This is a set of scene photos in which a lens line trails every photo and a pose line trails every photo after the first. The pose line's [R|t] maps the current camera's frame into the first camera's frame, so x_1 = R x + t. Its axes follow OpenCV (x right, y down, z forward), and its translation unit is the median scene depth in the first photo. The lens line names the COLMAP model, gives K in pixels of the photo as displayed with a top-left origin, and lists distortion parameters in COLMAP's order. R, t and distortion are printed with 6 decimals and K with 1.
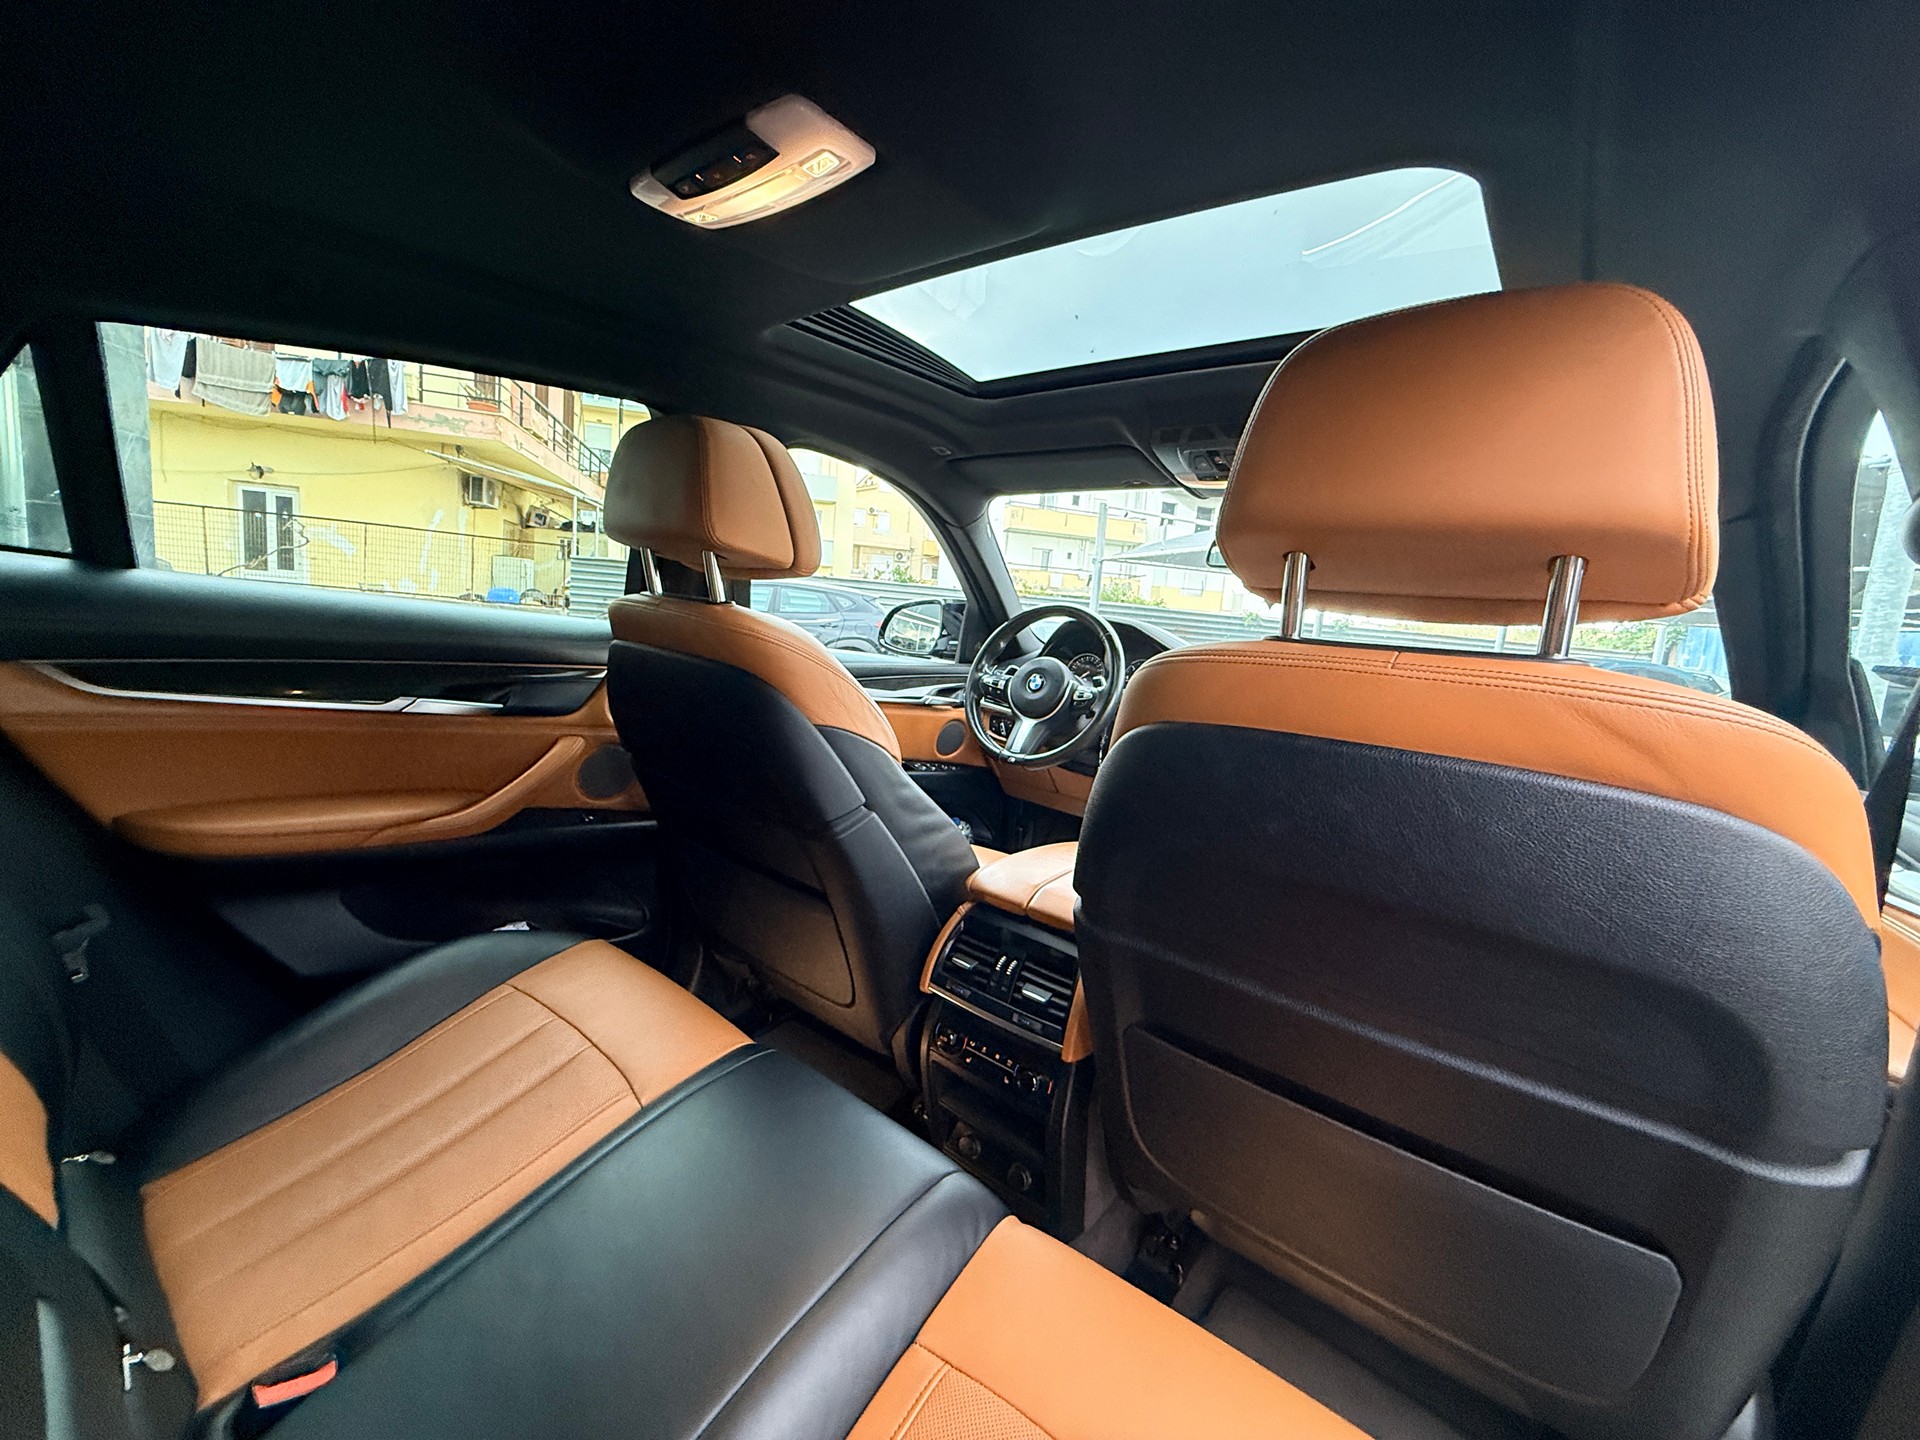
lens RADIAL K [[764.8, 0, 959.7], [0, 764.8, 721.5], [0, 0, 1]] dist [-0.001005, 0.000390]
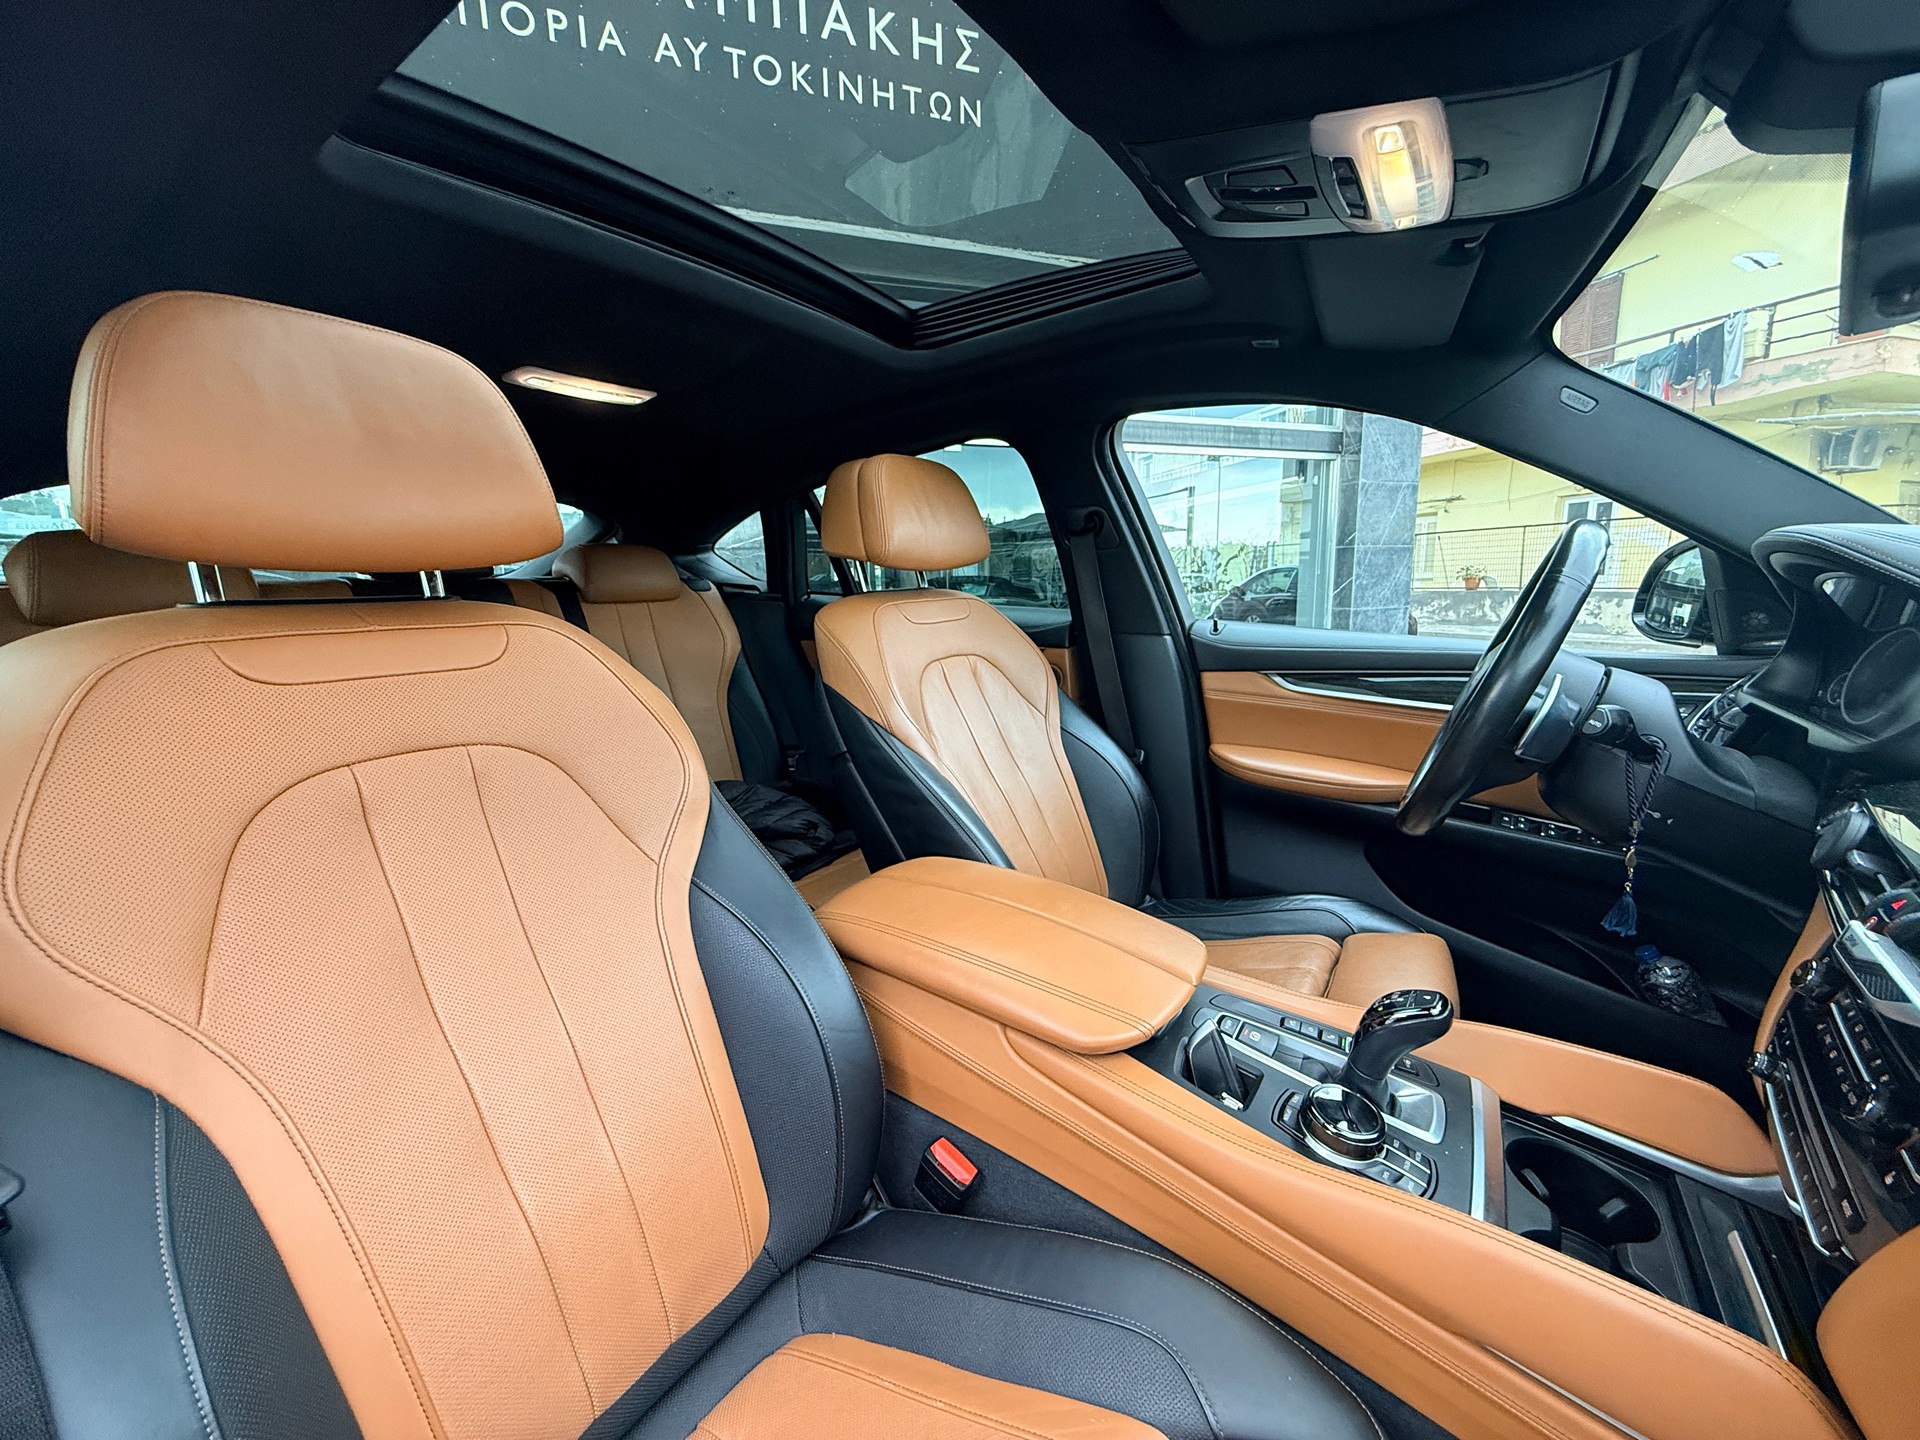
lens RADIAL K [[764.8, 0, 960.3], [0, 764.8, 711.8], [0, 0, 1]] dist [-0.001005, 0.000390]
pose [[0.085781, 0.077816, -0.993270, 0.086788], [-0.098157, 0.992755, 0.069299, -0.004559], [0.991467, 0.091552, 0.092798, 0.085893]]
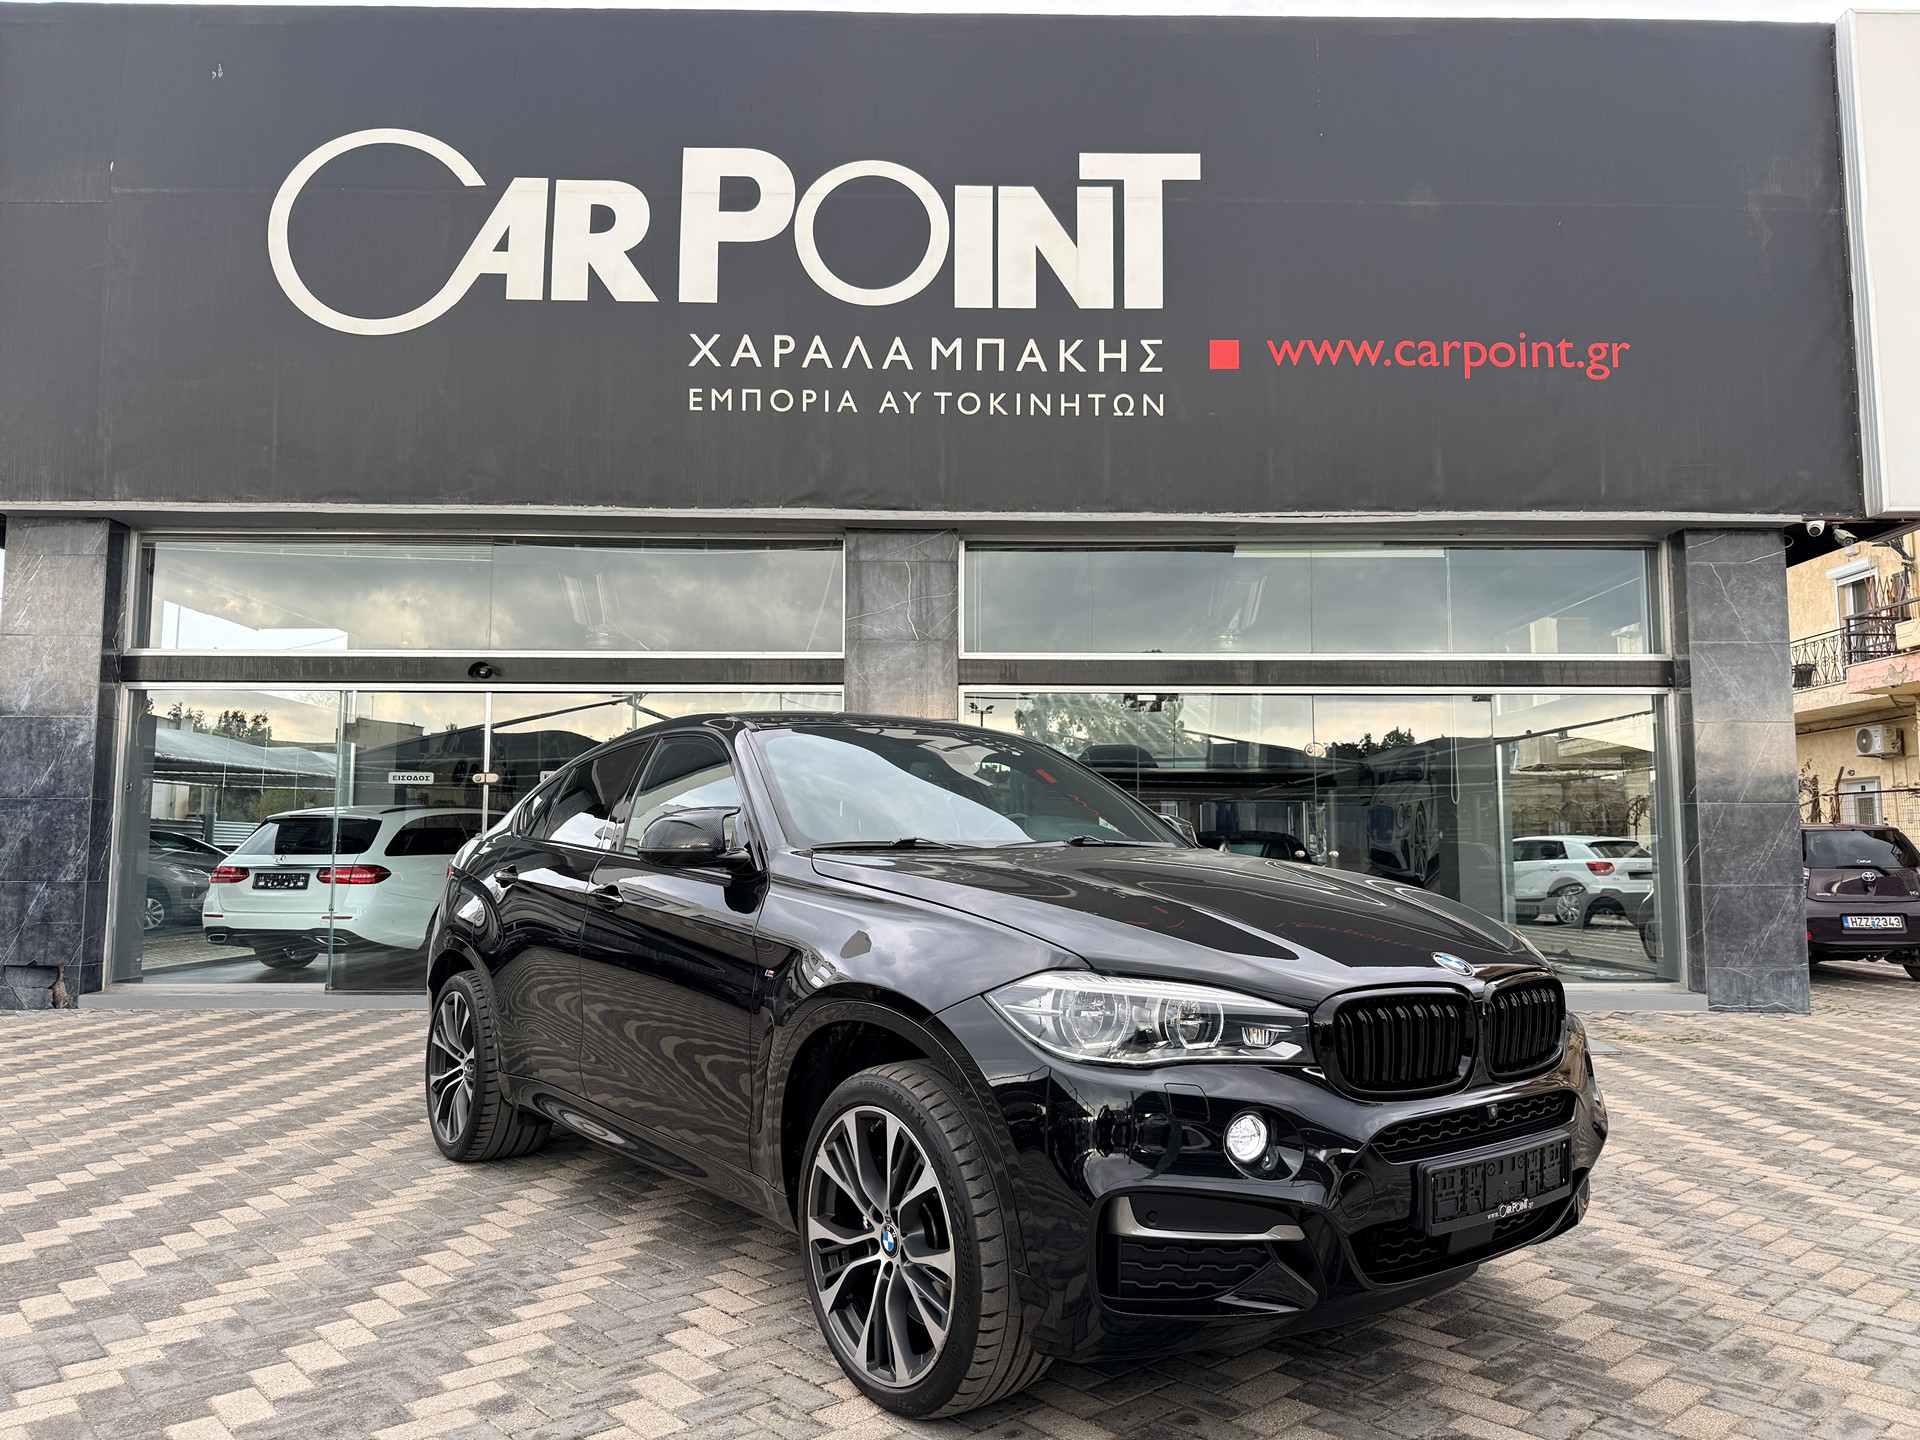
lens RADIAL K [[1360.7, 0, 950.9], [0, 1360.7, 712.1], [0, 0, 1]] dist [0.027776, -0.040263]
pose [[-0.256327, -0.182855, -0.949137, 0.441582], [-0.145856, 0.978017, -0.149028, 0.013459], [0.955522, 0.100237, -0.277363, 0.243339]]
